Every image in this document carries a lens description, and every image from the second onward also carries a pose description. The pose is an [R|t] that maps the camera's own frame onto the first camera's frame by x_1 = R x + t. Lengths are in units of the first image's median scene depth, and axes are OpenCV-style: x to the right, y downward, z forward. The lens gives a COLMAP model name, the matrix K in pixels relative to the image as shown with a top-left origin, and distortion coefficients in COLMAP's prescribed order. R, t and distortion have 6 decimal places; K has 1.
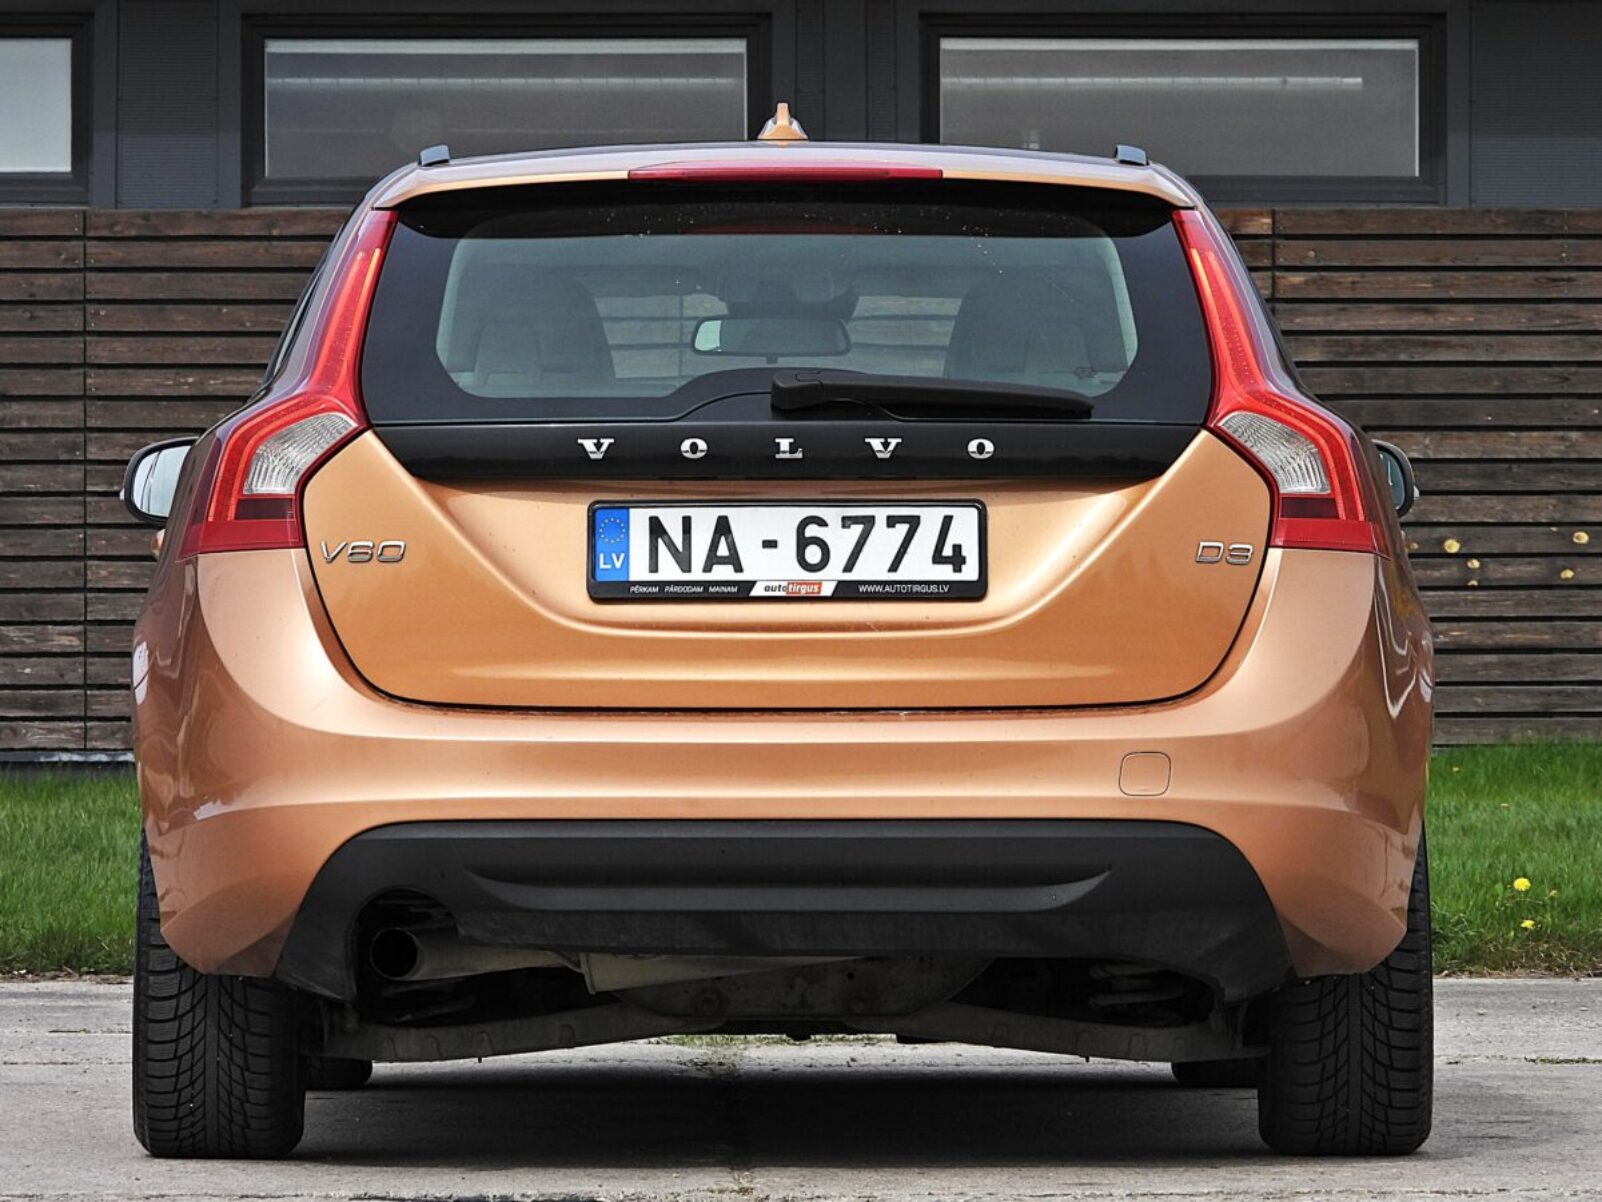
lens RADIAL K [[9327.3, 0, 801.0], [0, 9327.3, 601.0], [0, 0, 1]] dist [-0.113105, 1.714360]
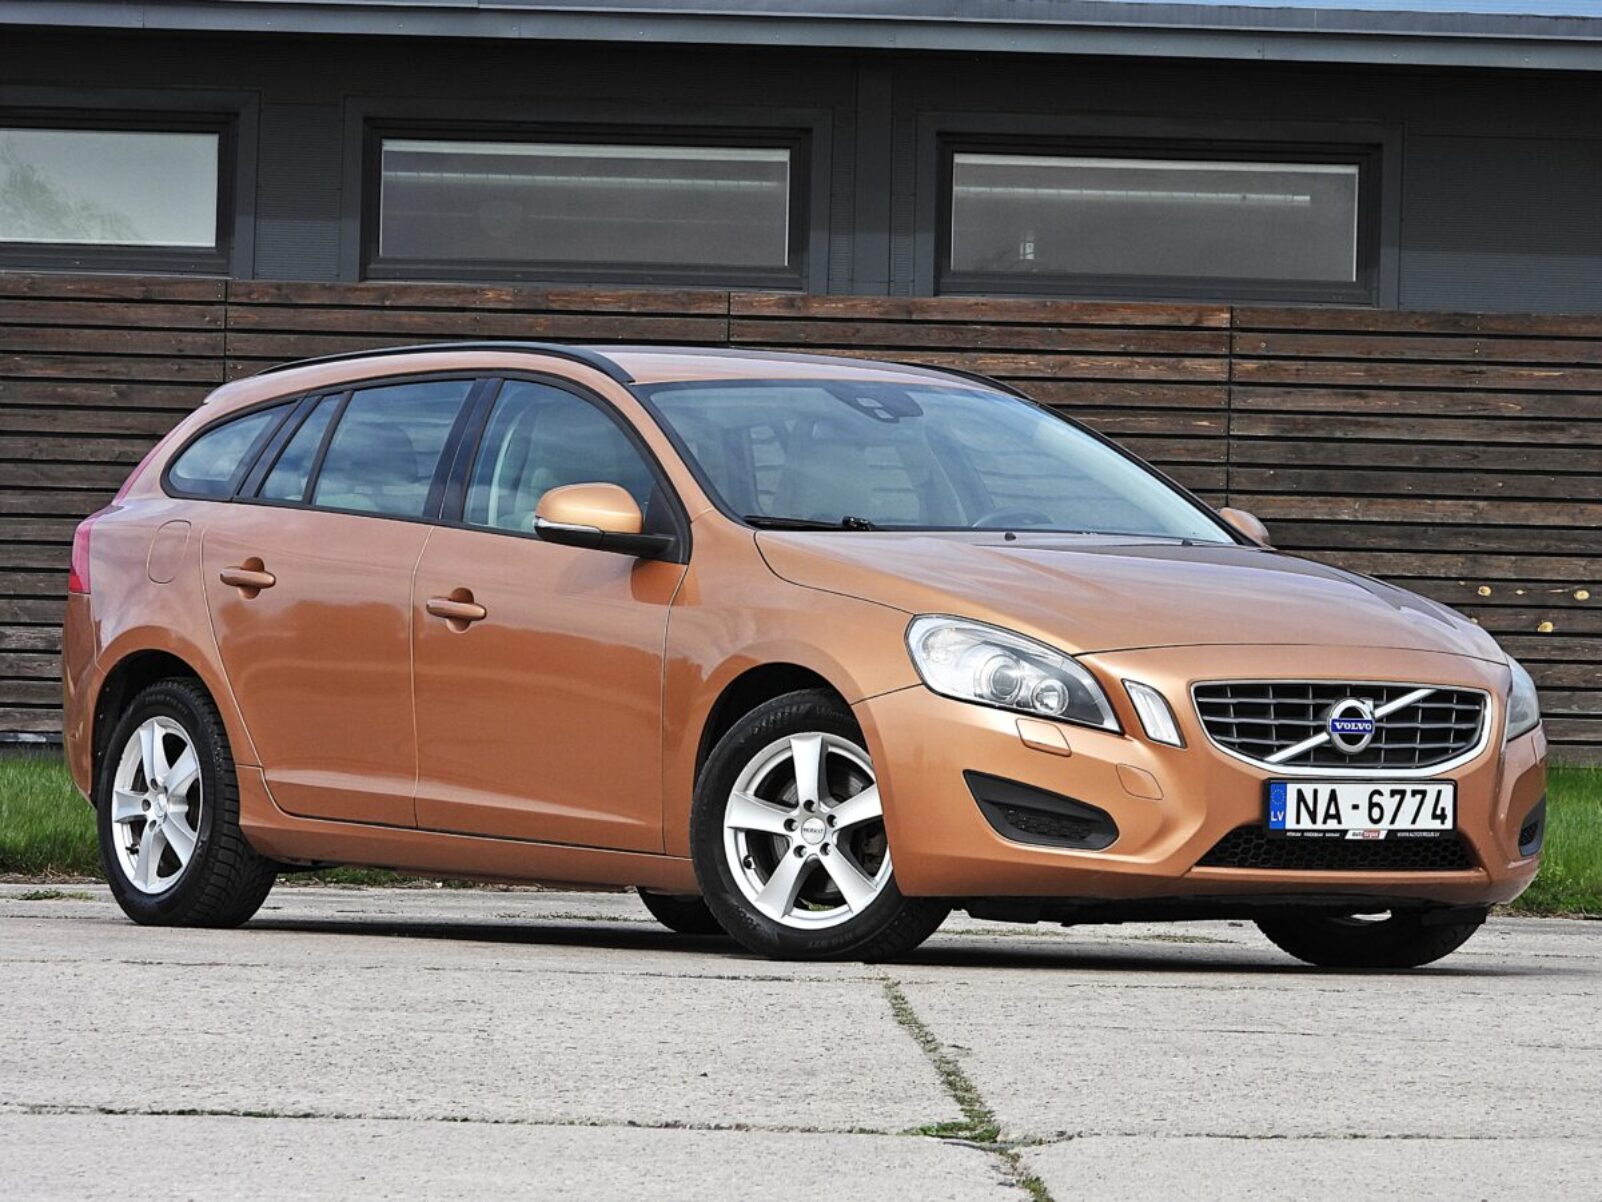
lens RADIAL K [[9327.3, 0, 801.0], [0, 9327.3, 601.0], [0, 0, 1]] dist [-0.113105, 1.714360]
pose [[0.999626, 0.026936, 0.004632, -0.008388], [-0.026917, 0.999630, -0.004008, 0.001540], [-0.004738, 0.003882, 0.999981, -0.181327]]
